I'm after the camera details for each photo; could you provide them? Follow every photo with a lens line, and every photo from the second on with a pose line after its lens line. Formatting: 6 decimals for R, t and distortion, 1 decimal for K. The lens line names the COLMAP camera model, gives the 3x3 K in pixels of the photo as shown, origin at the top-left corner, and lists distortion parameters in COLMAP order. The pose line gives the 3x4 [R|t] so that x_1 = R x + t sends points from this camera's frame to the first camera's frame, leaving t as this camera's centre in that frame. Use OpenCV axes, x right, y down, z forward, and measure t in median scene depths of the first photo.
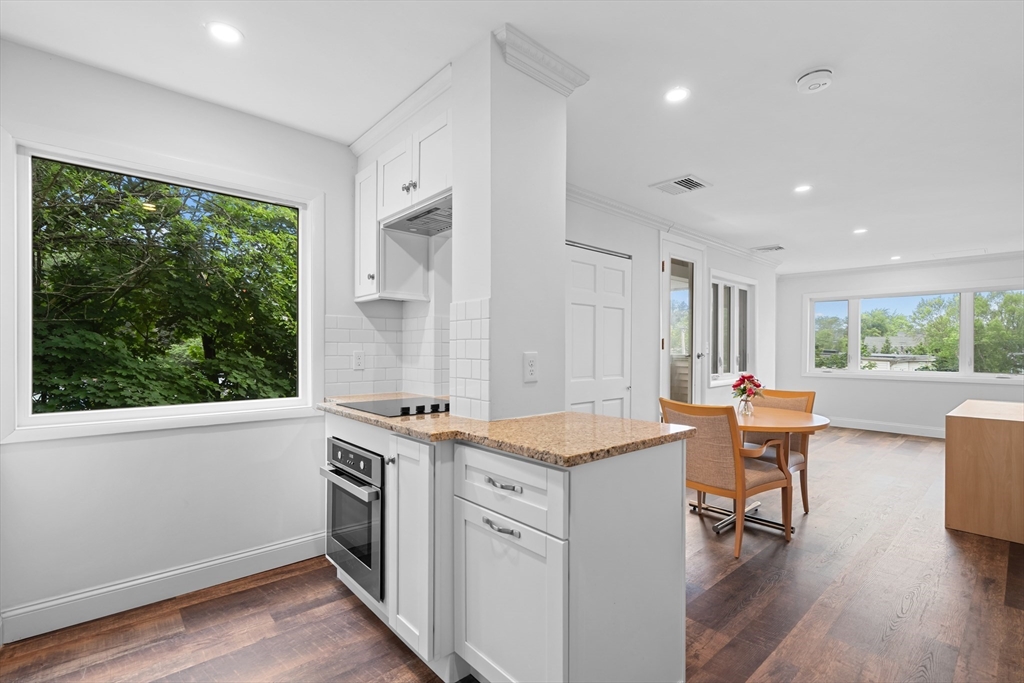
lens RADIAL K [[465.9, 0, 519.3], [0, 465.9, 351.5], [0, 0, 1]] dist [-0.005060, 0.000710]
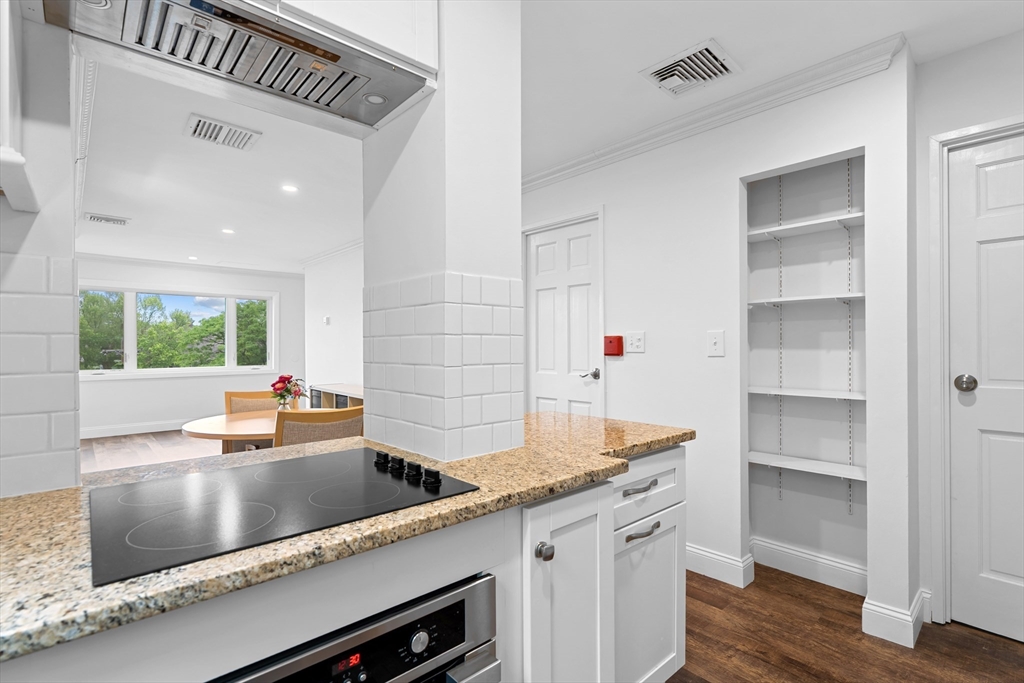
lens RADIAL K [[465.9, 0, 510.0], [0, 465.9, 341.1], [0, 0, 1]] dist [-0.005060, 0.000710]
pose [[-0.008680, 0.005916, 0.999945, -0.513625], [0.010487, 0.999928, -0.005825, -0.009292], [-0.999907, 0.010436, -0.008741, 0.651193]]
